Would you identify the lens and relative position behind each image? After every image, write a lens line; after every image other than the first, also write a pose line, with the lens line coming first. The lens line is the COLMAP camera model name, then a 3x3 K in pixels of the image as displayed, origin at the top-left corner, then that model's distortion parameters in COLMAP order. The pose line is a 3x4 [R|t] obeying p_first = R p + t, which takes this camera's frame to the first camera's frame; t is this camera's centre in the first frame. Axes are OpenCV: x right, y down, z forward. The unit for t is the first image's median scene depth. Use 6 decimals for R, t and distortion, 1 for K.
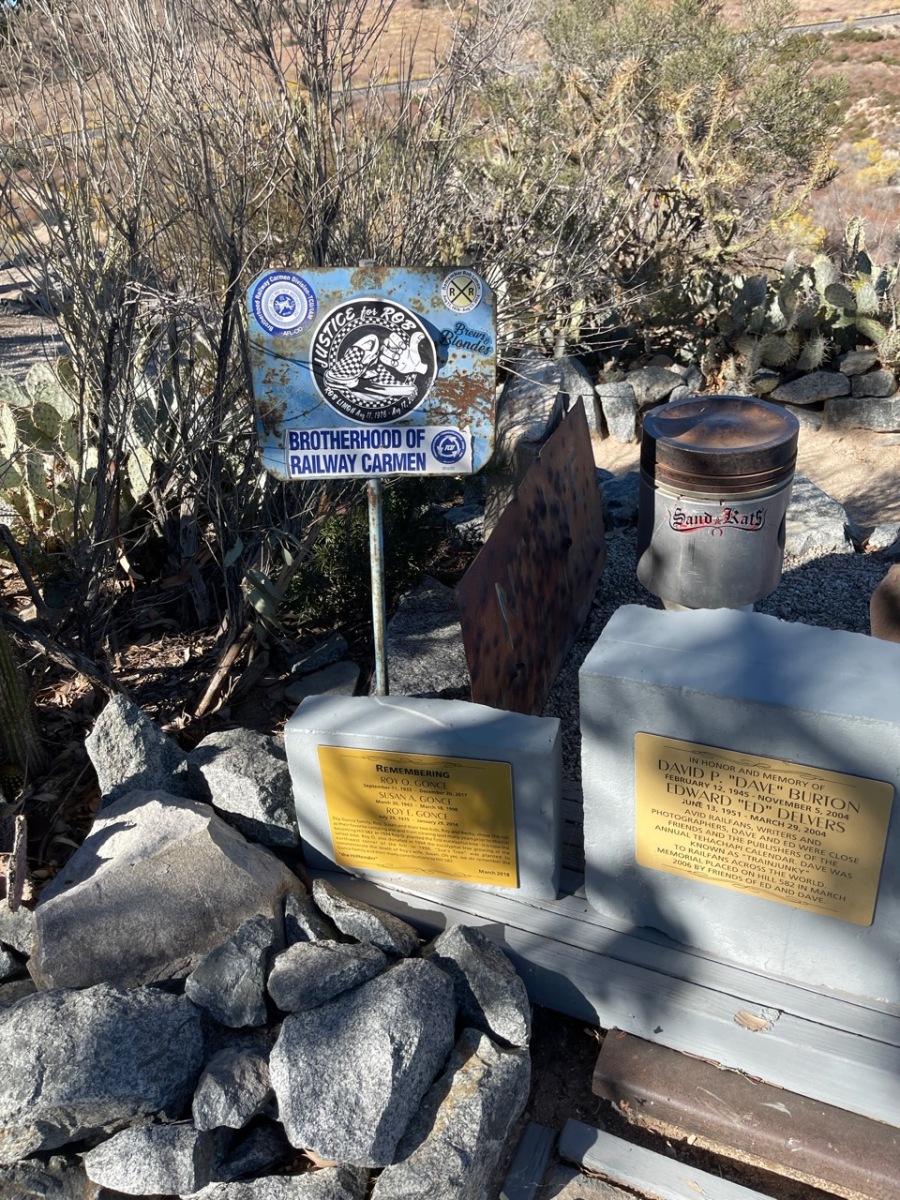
lens RADIAL K [[902.4, 0, 450.0], [0, 902.4, 600.0], [0, 0, 1]] dist [0.077556, -0.103984]
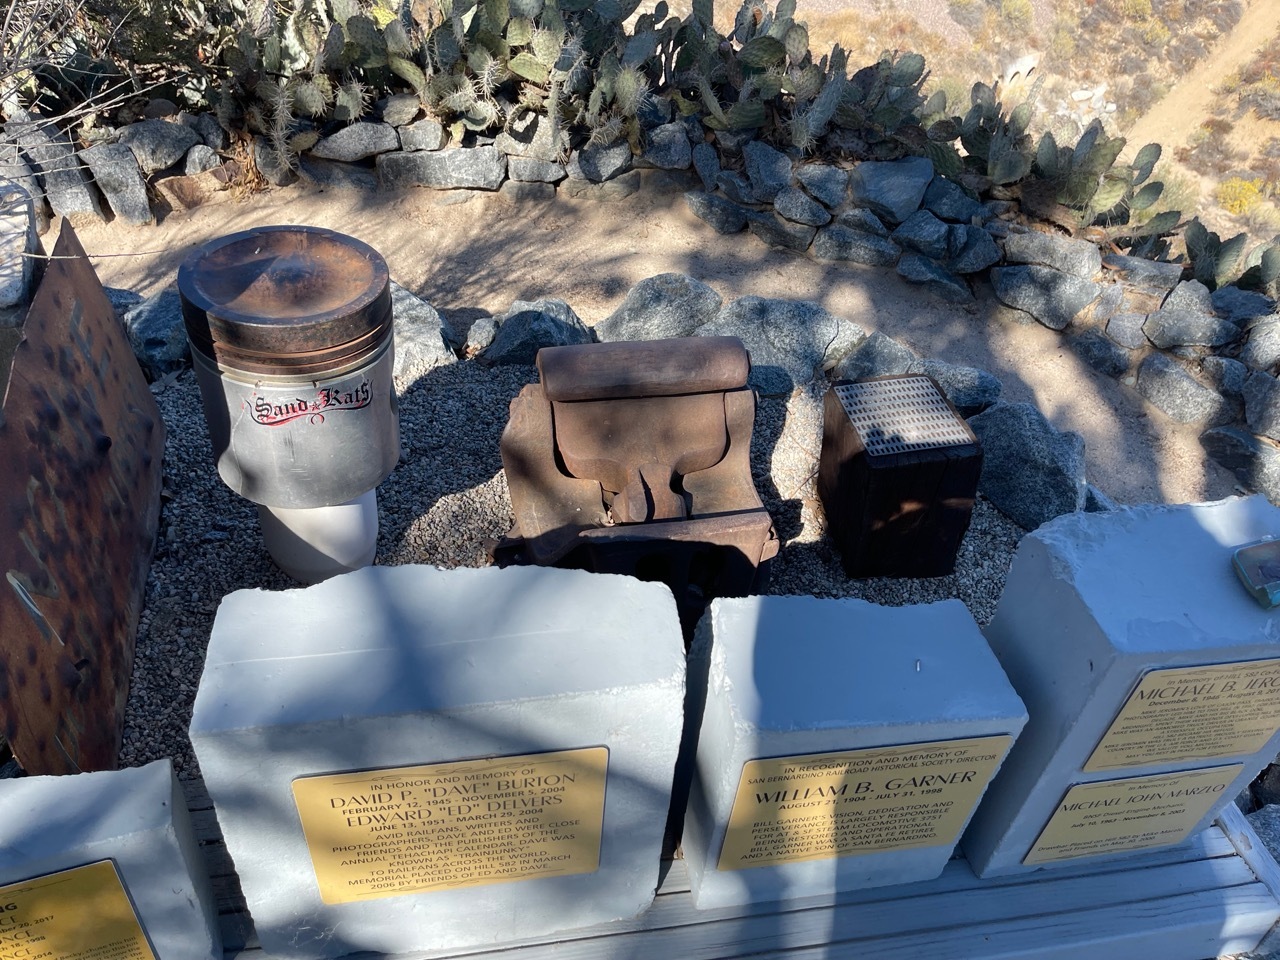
lens RADIAL K [[958.0, 0, 640.0], [0, 958.0, 480.0], [0, 0, 1]] dist [0.072281, -0.118286]
pose [[0.792640, -0.252537, 0.554930, 0.041294], [0.159072, 0.964318, 0.211629, -0.154288], [-0.588573, -0.079472, 0.804528, 0.168784]]
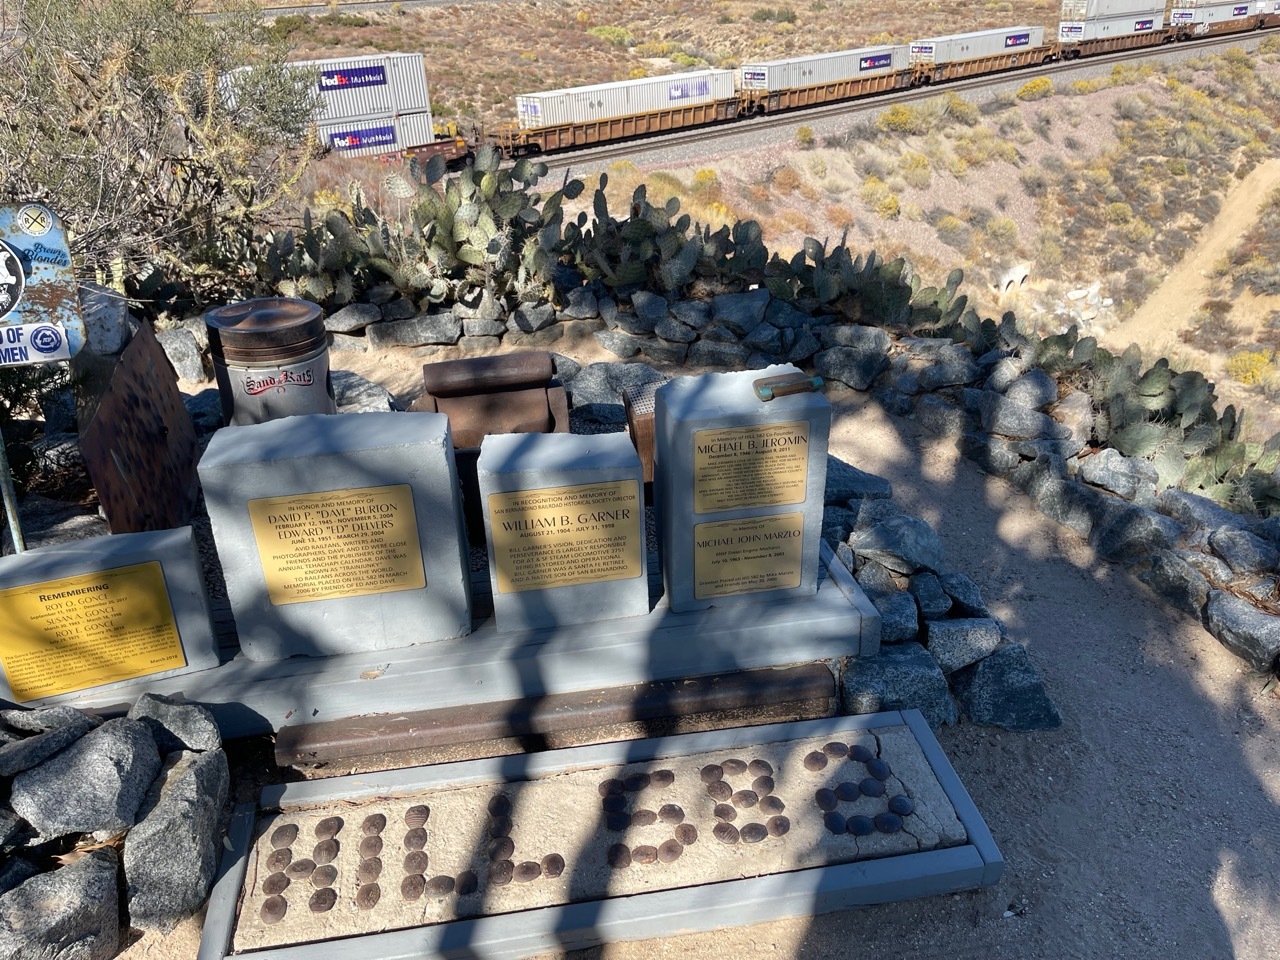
lens RADIAL K [[971.5, 0, 646.6], [0, 971.5, 493.7], [0, 0, 1]] dist [0.070708, -0.107878]
pose [[0.804844, -0.193377, 0.561098, -0.120666], [0.249143, 0.968177, -0.023701, 0.246503], [-0.538659, 0.158869, 0.827410, -0.489699]]
